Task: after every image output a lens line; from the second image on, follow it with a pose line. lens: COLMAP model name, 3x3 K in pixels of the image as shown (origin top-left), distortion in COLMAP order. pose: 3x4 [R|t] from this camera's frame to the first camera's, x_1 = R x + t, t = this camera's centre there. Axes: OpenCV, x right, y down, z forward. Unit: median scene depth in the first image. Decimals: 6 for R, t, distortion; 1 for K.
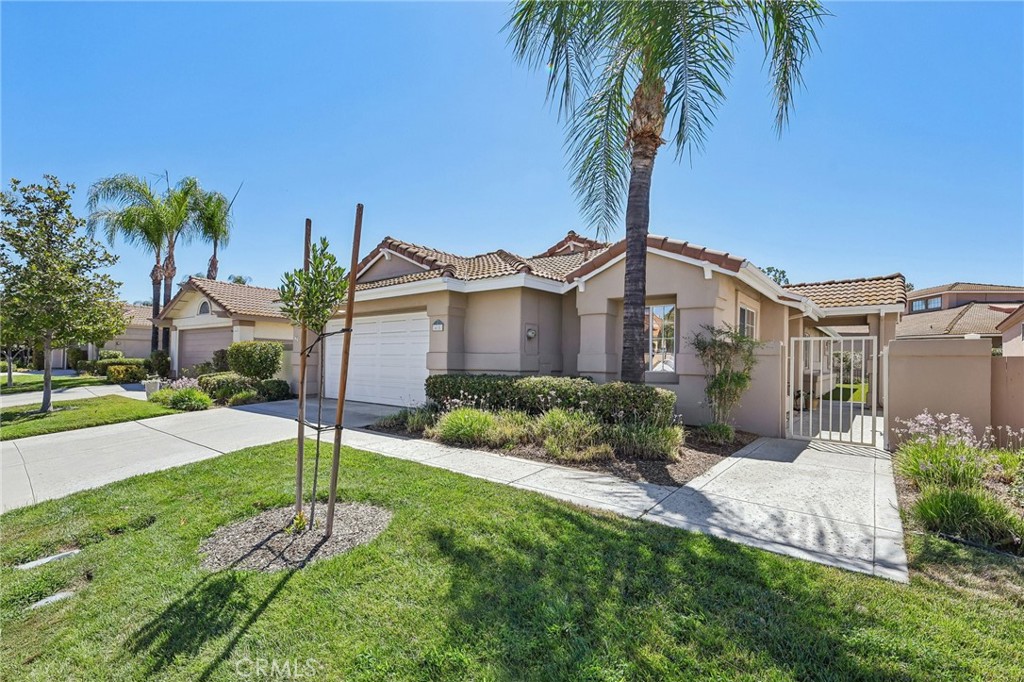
lens RADIAL K [[453.0, 0, 513.4], [0, 453.0, 363.8], [0, 0, 1]] dist [-0.000472, -0.000081]
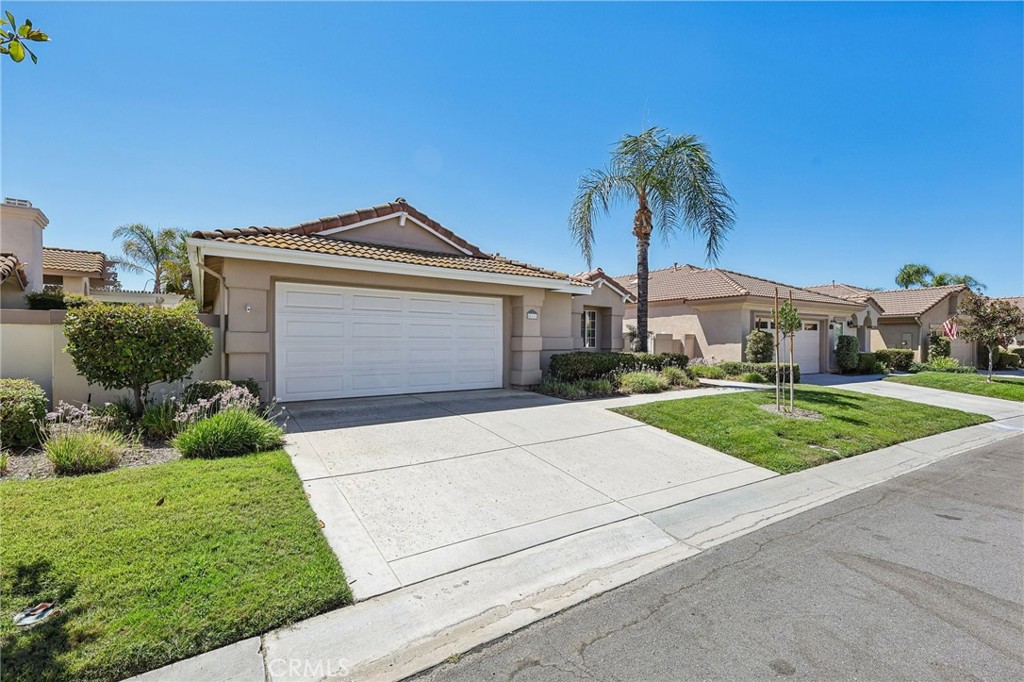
lens RADIAL K [[445.0, 0, 512.0], [0, 445.0, 341.0], [0, 0, 1]] dist [0.001079, 0.000100]
pose [[0.293577, -0.006370, 0.955914, -1.127997], [0.000668, 0.999979, 0.006458, -0.018419], [-0.955935, -0.001257, 0.293575, 0.605102]]
